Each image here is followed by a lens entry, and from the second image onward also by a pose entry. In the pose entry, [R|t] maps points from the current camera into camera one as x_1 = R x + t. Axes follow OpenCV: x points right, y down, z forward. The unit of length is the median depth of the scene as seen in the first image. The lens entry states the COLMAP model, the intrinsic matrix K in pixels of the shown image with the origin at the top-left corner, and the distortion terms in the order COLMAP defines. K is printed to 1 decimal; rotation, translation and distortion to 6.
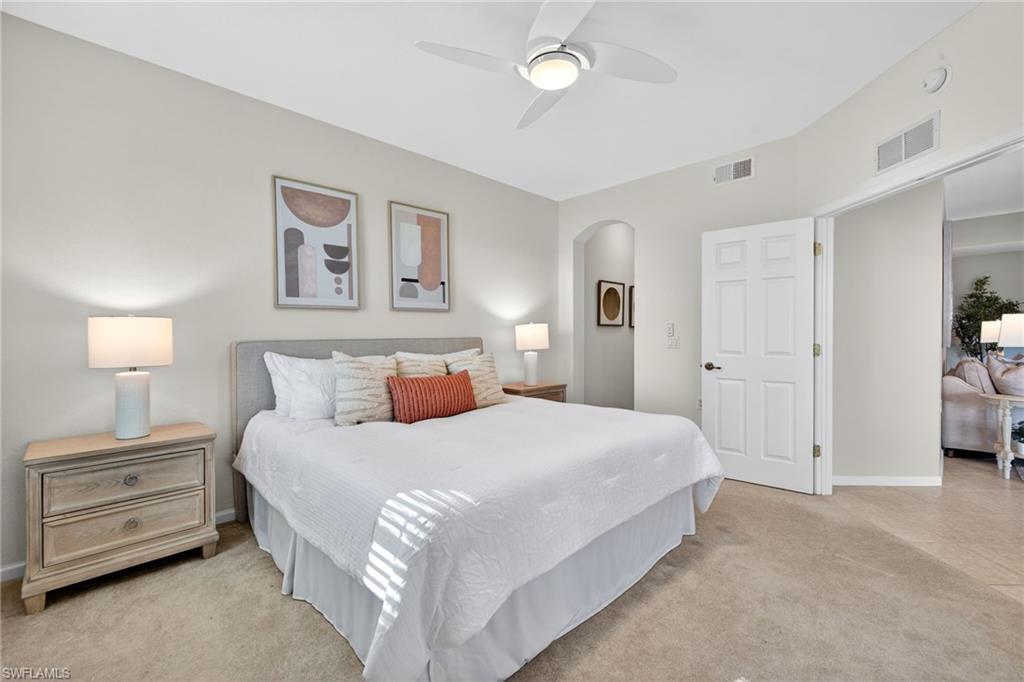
lens RADIAL K [[442.6, 0, 512.1], [0, 442.6, 335.2], [0, 0, 1]] dist [0.003621, 0.000883]
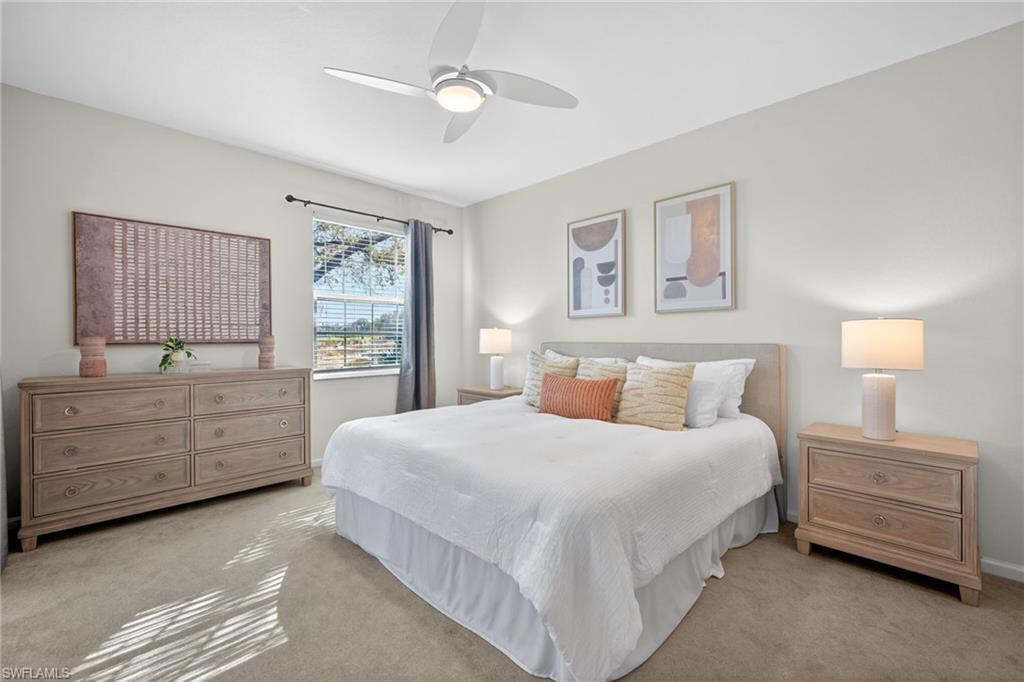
lens RADIAL K [[432.5, 0, 510.7], [0, 432.5, 341.4], [0, 0, 1]] dist [0.004023, 0.000316]
pose [[-0.018126, 0.014114, -0.999736, 0.680687], [-0.003368, 0.999894, 0.014177, -0.007702], [0.999830, 0.003624, -0.018077, 0.693808]]
